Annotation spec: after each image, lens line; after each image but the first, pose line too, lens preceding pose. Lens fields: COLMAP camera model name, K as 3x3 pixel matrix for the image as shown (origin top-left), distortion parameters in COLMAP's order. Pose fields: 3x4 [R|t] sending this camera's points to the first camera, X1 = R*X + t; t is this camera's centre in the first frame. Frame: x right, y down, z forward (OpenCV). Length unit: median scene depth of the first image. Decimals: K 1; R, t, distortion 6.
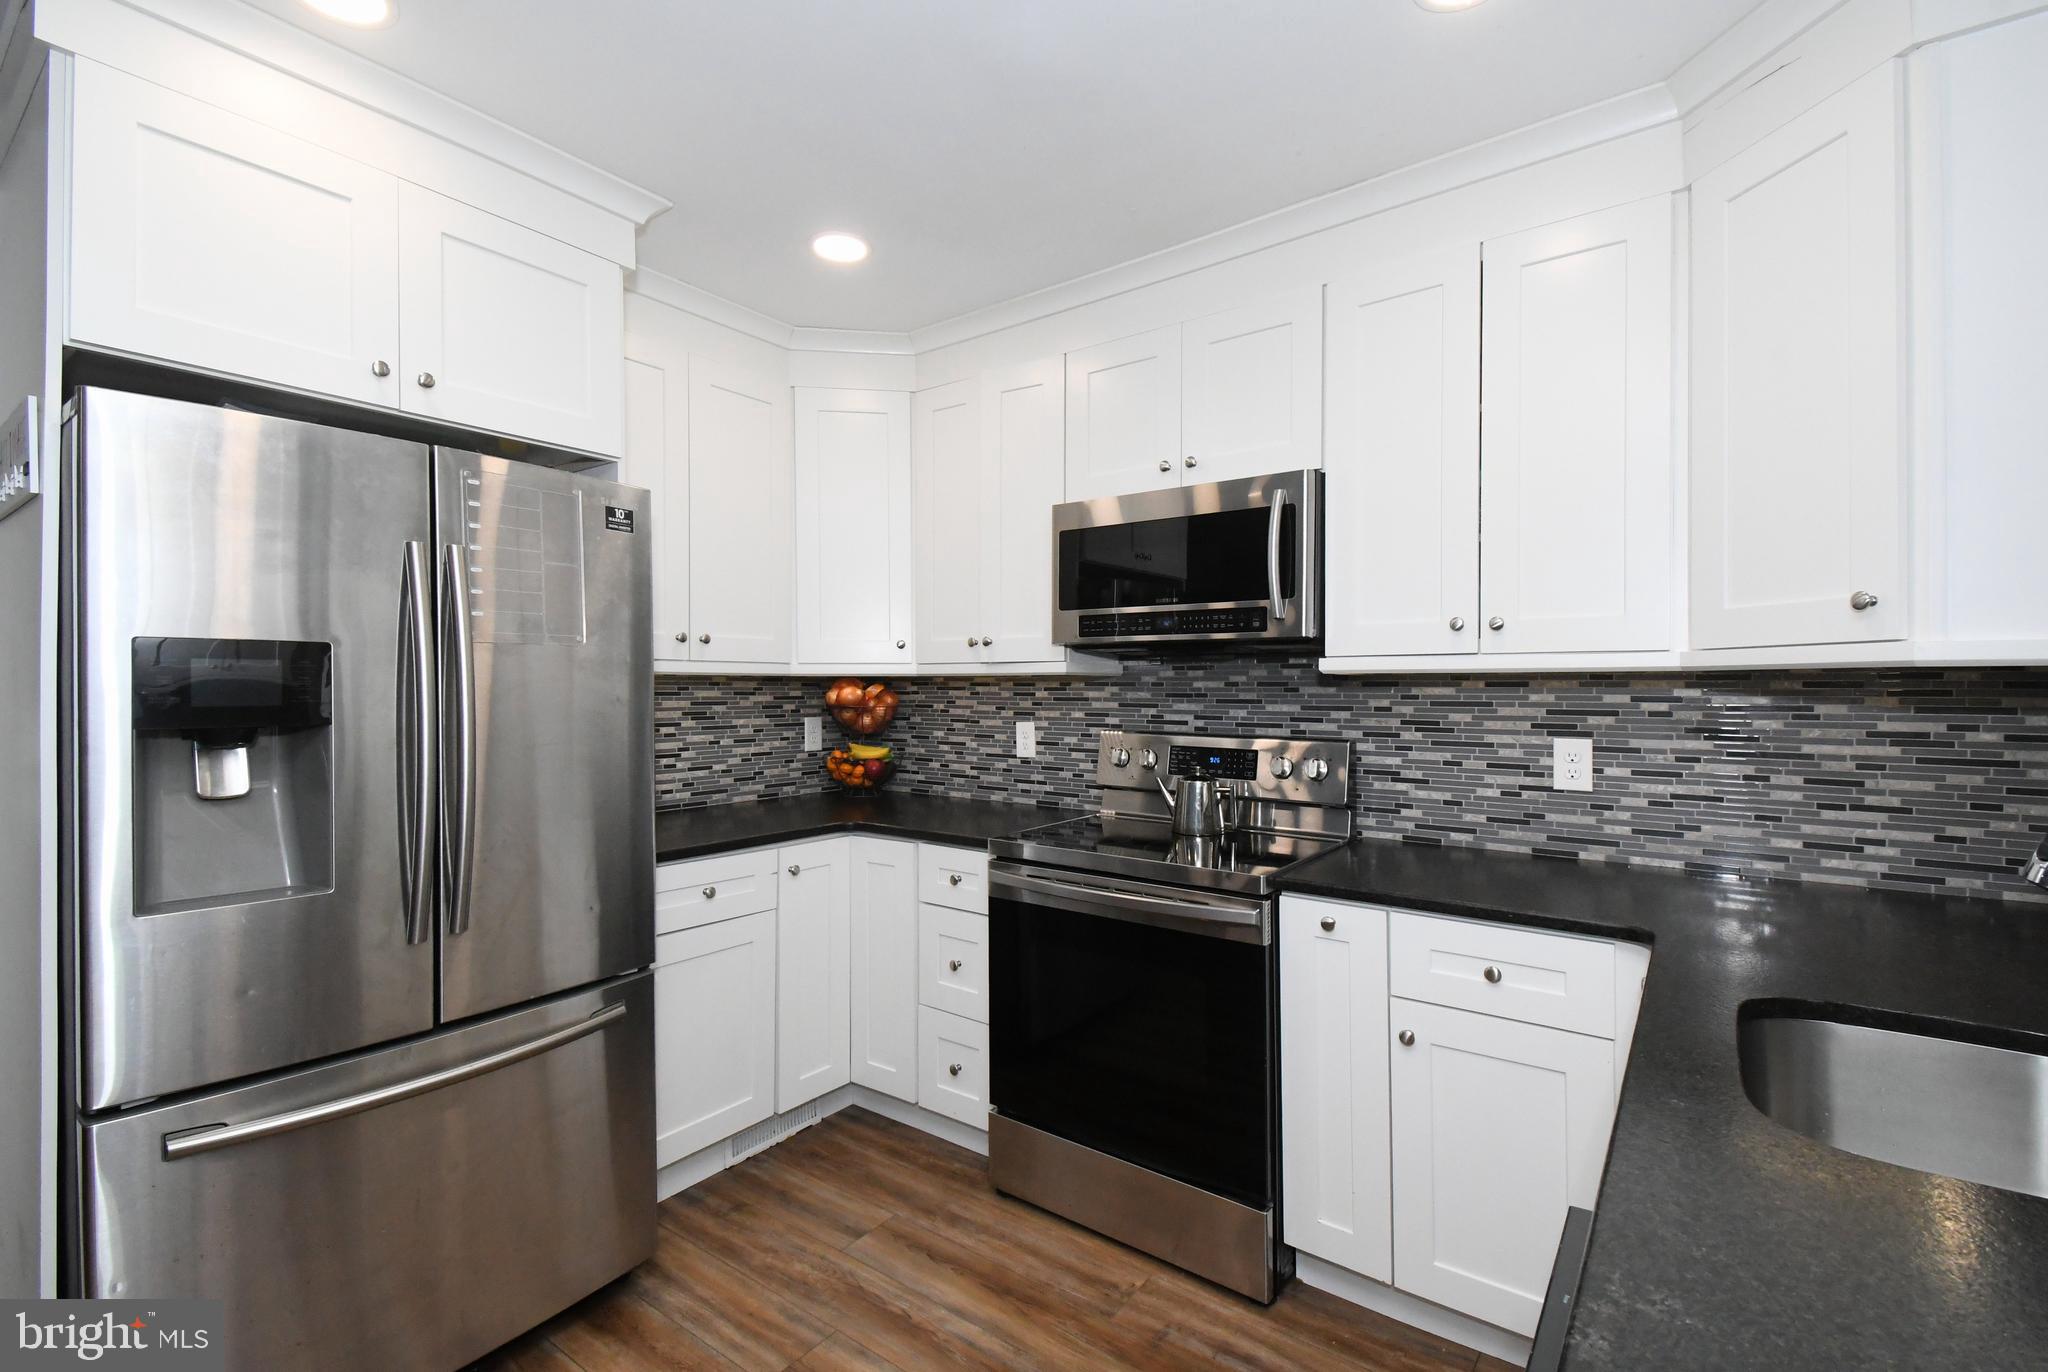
lens RADIAL K [[909.6, 0, 1004.4], [0, 909.6, 690.6], [0, 0, 1]] dist [0.040140, -0.026196]
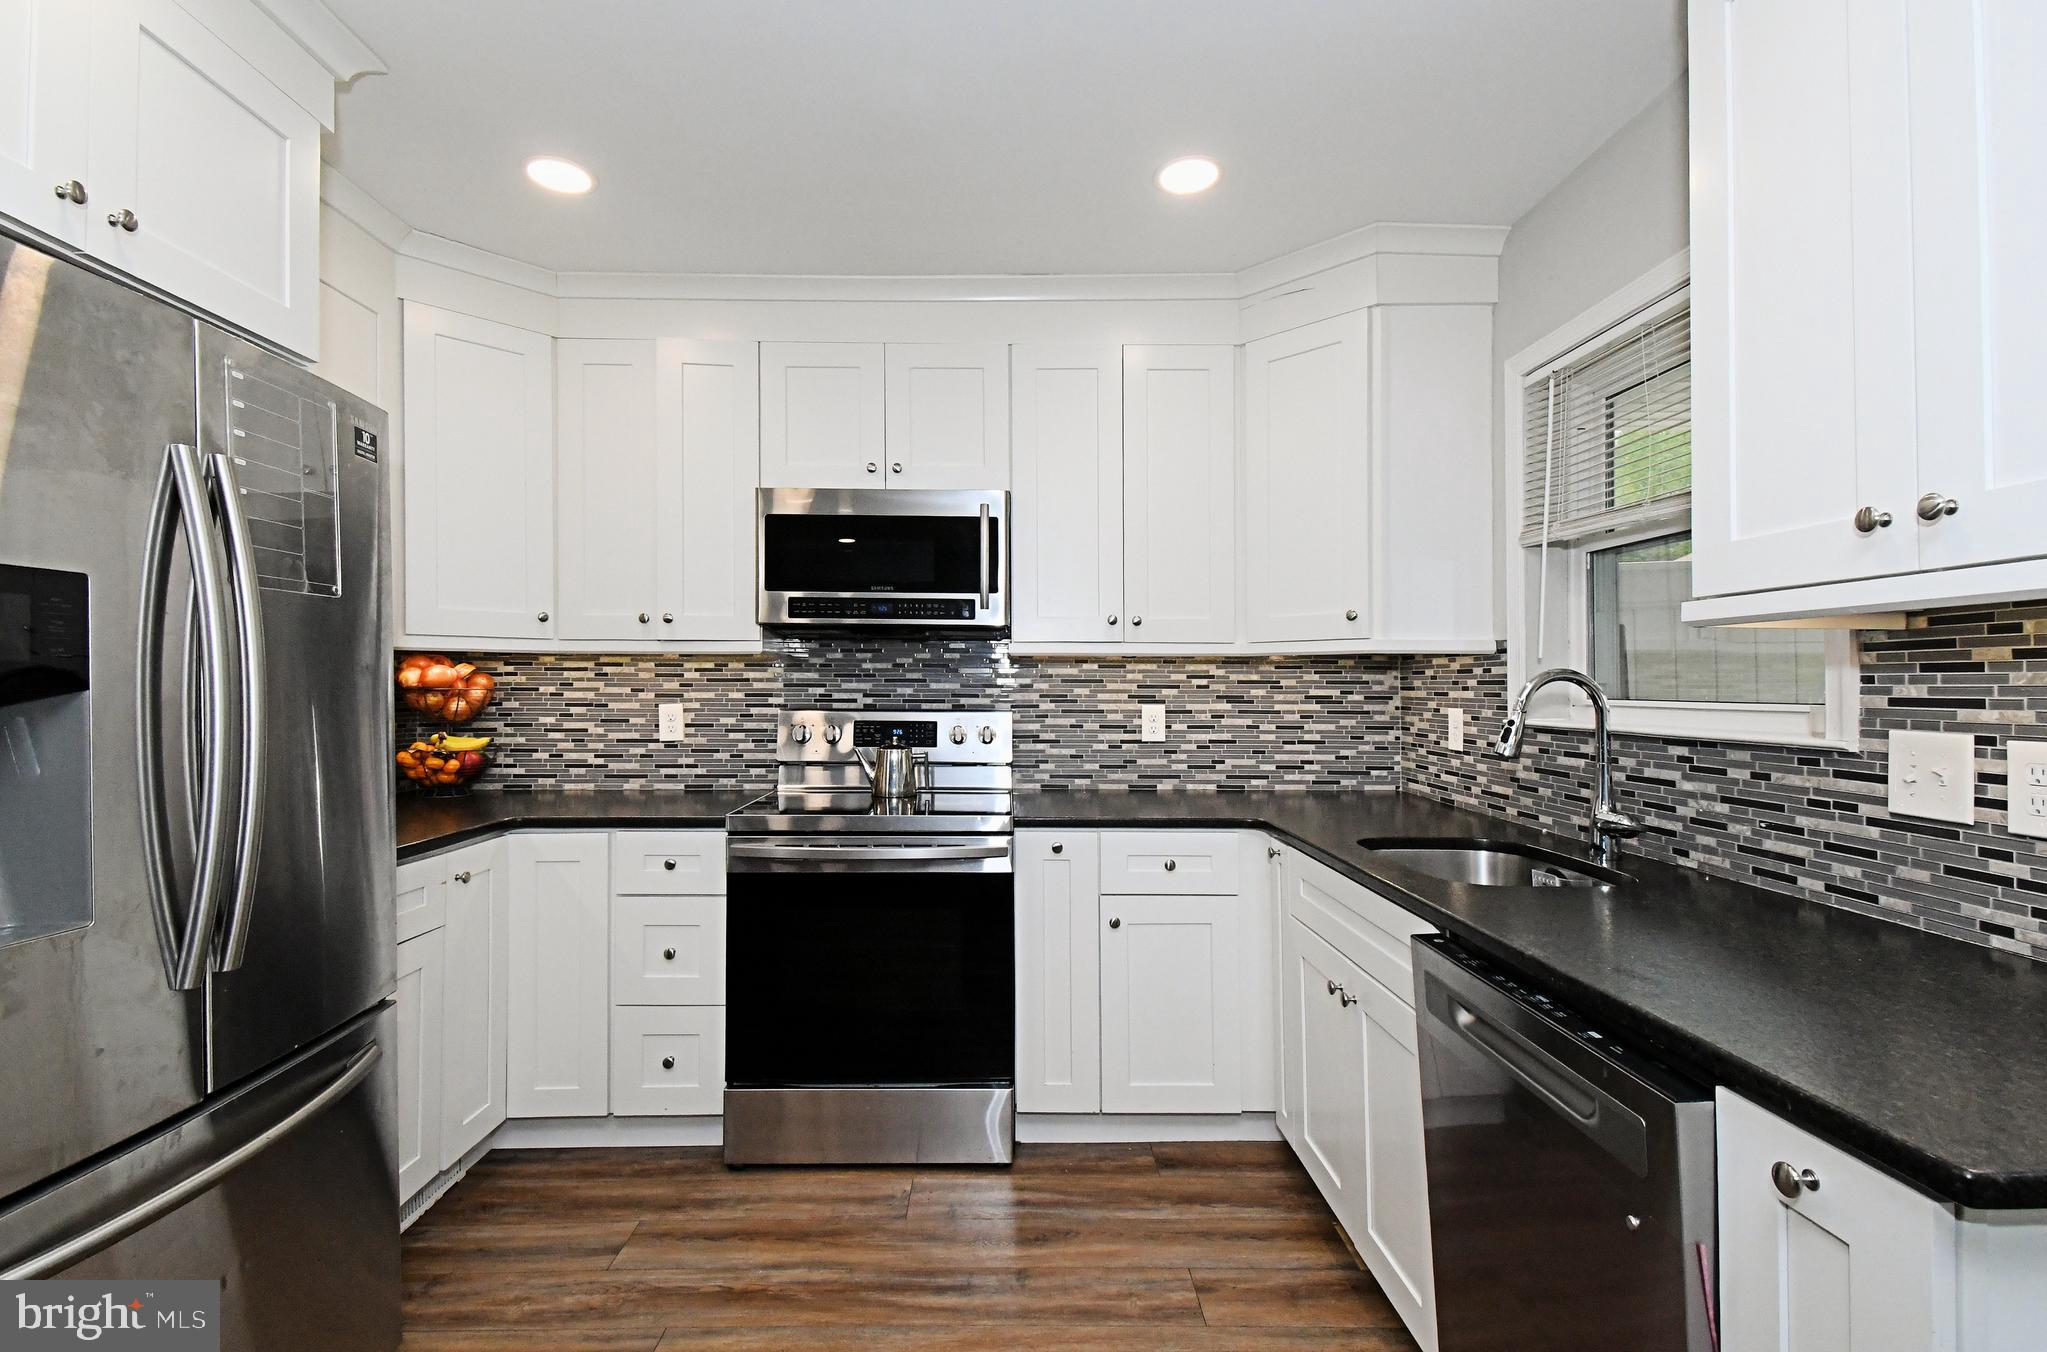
lens RADIAL K [[939.5, 0, 1000.6], [0, 939.5, 672.4], [0, 0, 1]] dist [0.033938, -0.026781]
pose [[0.791785, 0.009782, 0.610722, -0.418955], [0.000728, 0.999856, -0.016959, 0.024598], [-0.610800, 0.013872, 0.791664, -0.001798]]
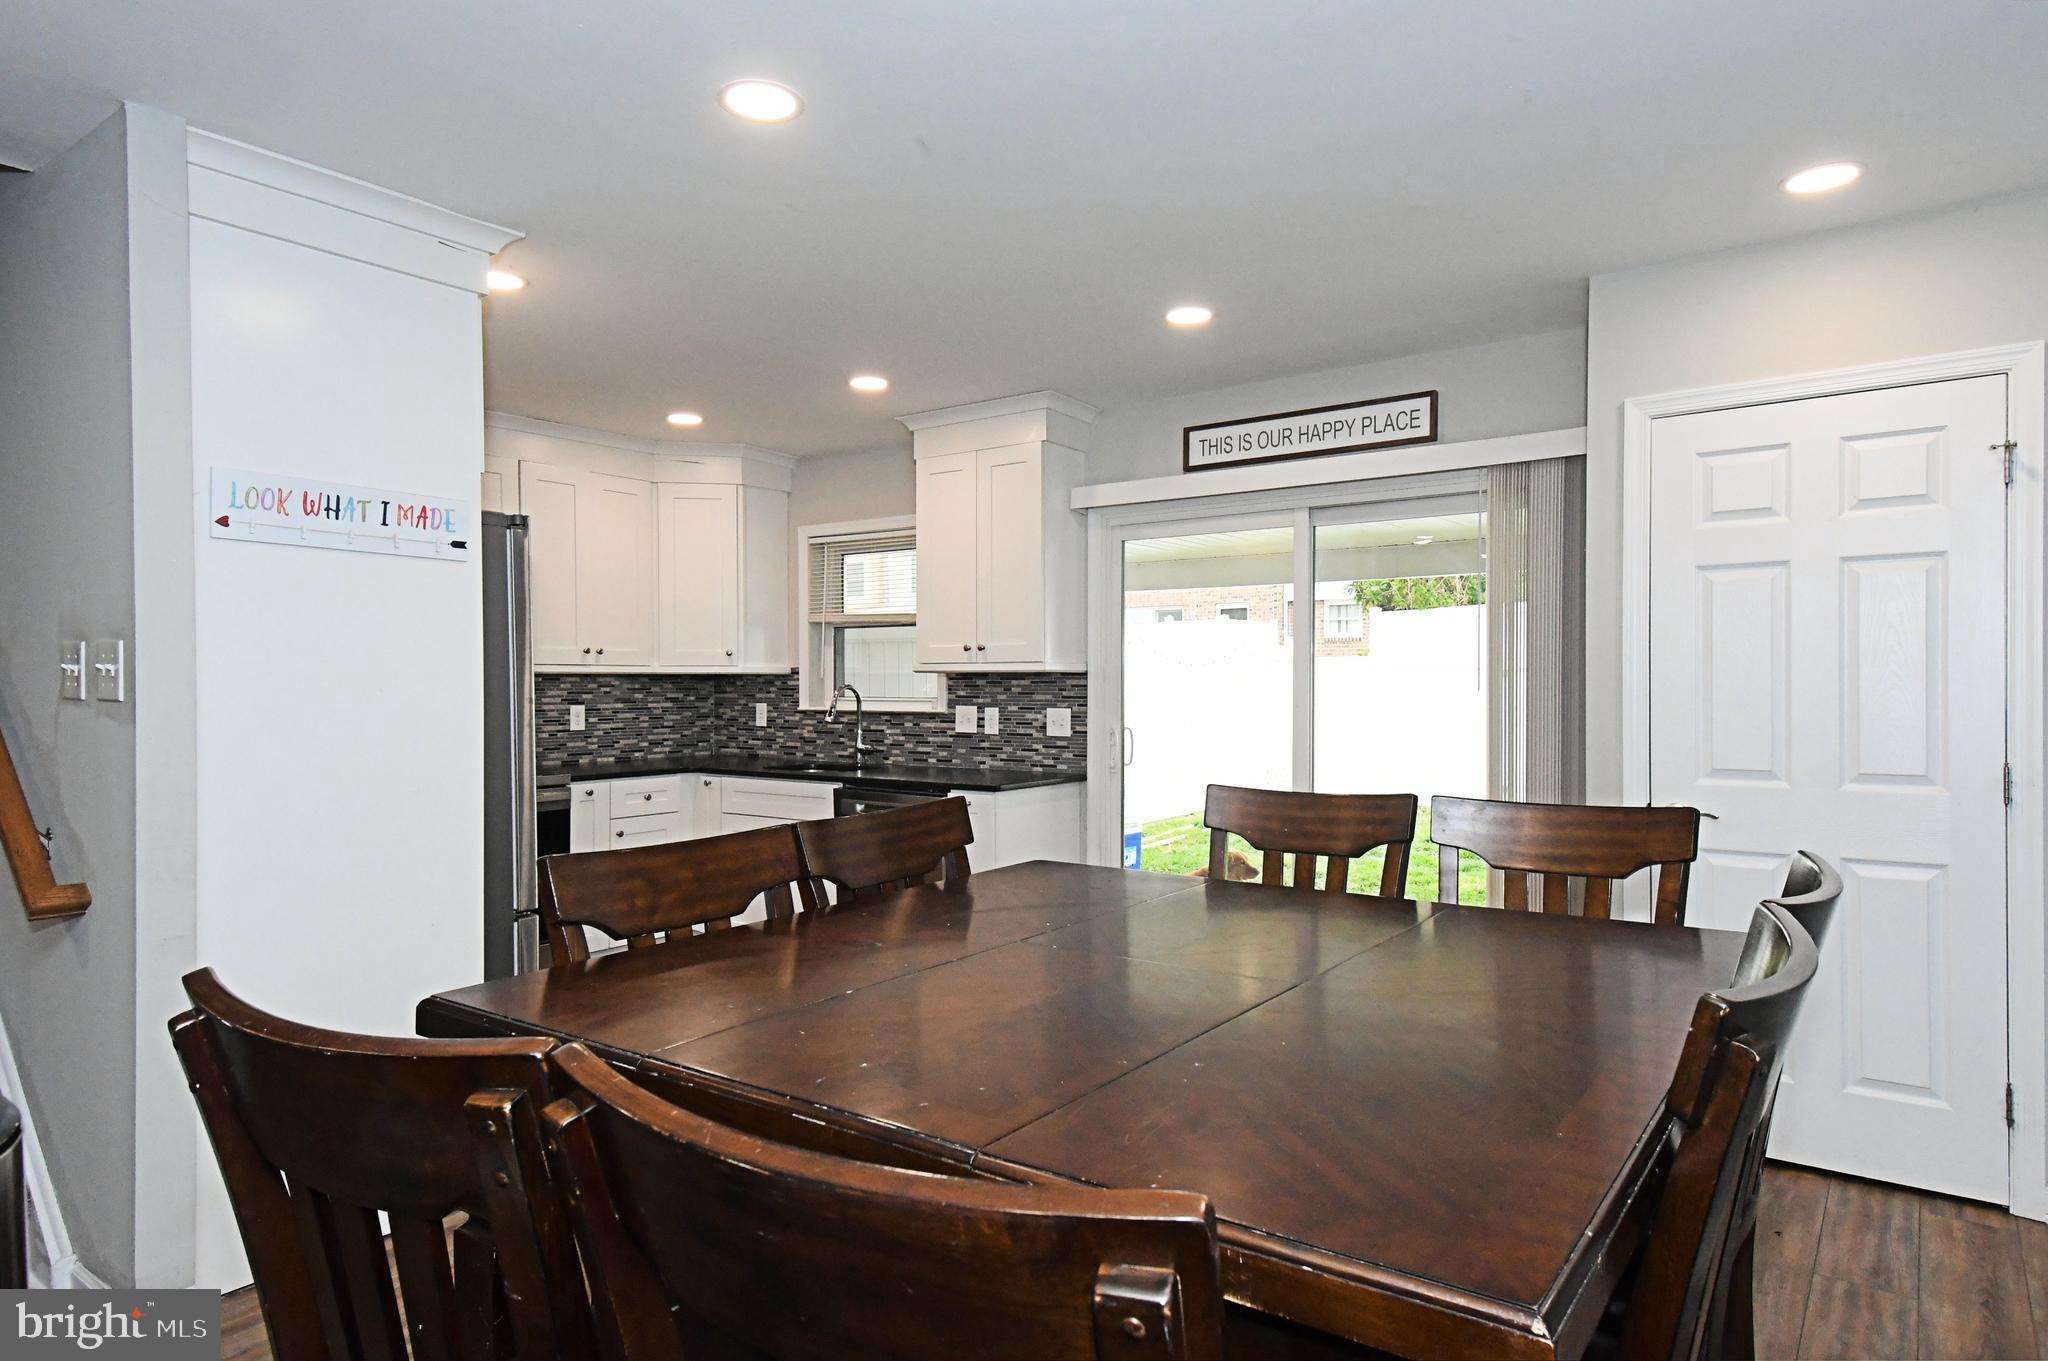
lens RADIAL K [[1221.2, 0, 1076.0], [0, 1221.2, 674.3], [0, 0, 1]] dist [0.033310, 0.000067]
pose [[-0.052136, 0.004065, 0.998632, -2.047349], [0.006322, 0.999973, -0.003740, -0.000703], [-0.998620, 0.006119, -0.052160, 0.018546]]
